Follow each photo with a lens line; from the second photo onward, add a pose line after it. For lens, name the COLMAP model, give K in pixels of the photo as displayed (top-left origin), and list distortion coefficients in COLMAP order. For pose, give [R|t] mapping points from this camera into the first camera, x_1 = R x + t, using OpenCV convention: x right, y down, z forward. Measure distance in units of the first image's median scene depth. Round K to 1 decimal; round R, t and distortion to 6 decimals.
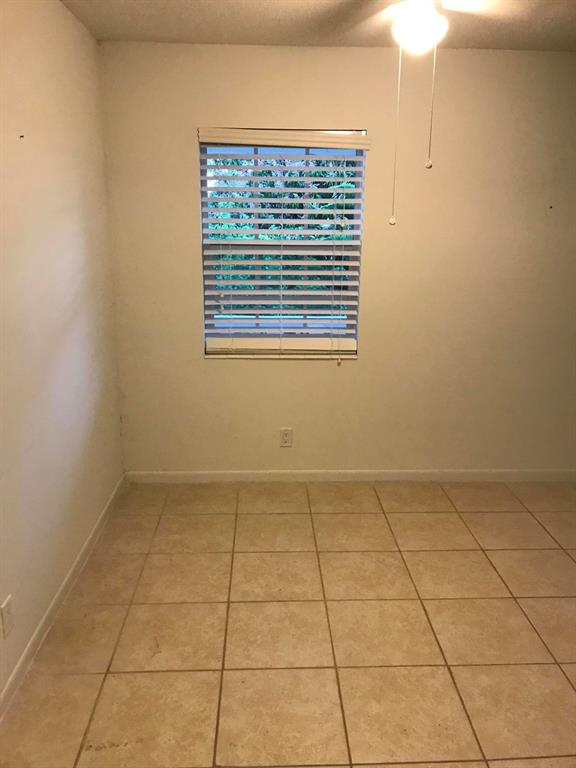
lens RADIAL K [[636.6, 0, 291.8], [0, 636.6, 377.1], [0, 0, 1]] dist [0.023994, -0.028623]
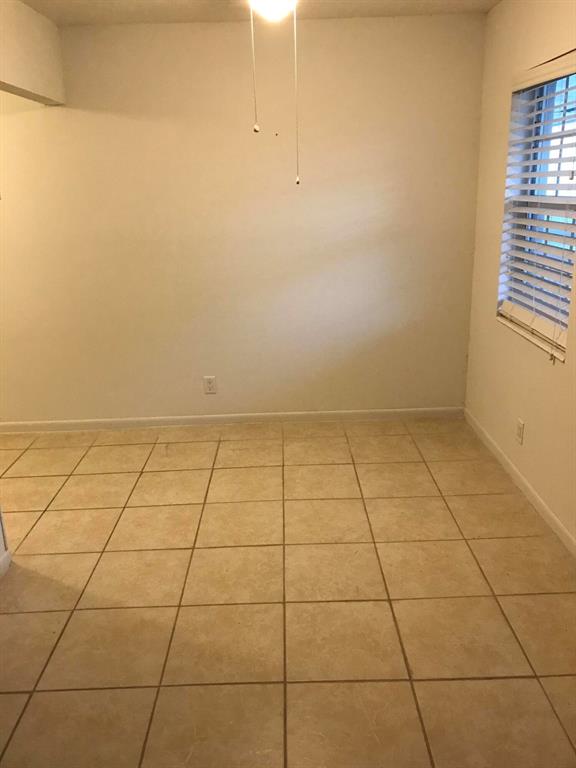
lens RADIAL K [[636.6, 0, 291.1], [0, 636.6, 387.4], [0, 0, 1]] dist [0.023994, -0.028623]
pose [[-0.038658, 0.300964, -0.952852, 0.978114], [-0.215628, 0.928586, 0.302048, -0.186564], [0.975710, 0.217138, 0.028999, 0.801452]]
